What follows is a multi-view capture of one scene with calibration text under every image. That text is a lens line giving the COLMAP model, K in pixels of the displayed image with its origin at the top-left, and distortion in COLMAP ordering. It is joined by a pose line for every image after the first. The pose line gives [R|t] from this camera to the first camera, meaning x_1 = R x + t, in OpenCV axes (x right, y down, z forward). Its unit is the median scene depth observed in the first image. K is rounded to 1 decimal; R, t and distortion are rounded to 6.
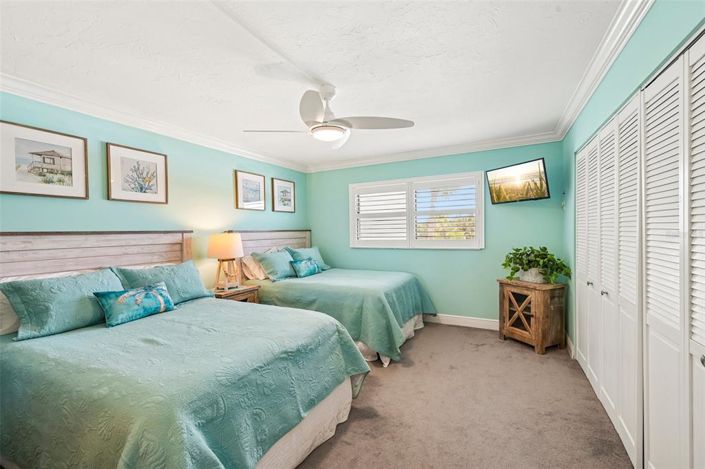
lens RADIAL K [[310.9, 0, 354.5], [0, 310.9, 239.4], [0, 0, 1]] dist [0.000204, 0.001456]
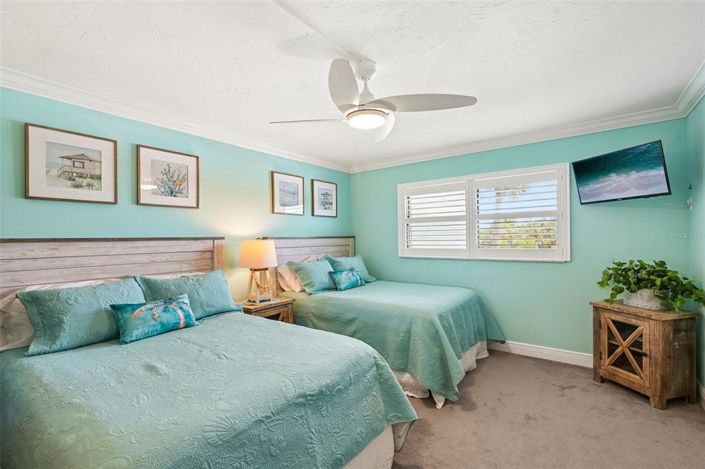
lens RADIAL K [[325.5, 0, 351.3], [0, 325.5, 238.9], [0, 0, 1]] dist [0.000329, -0.000280]
pose [[0.985075, 0.004142, -0.172074, 0.021399], [-0.007810, 0.999756, -0.020645, -0.007342], [0.171946, 0.021680, 0.984868, 0.137331]]
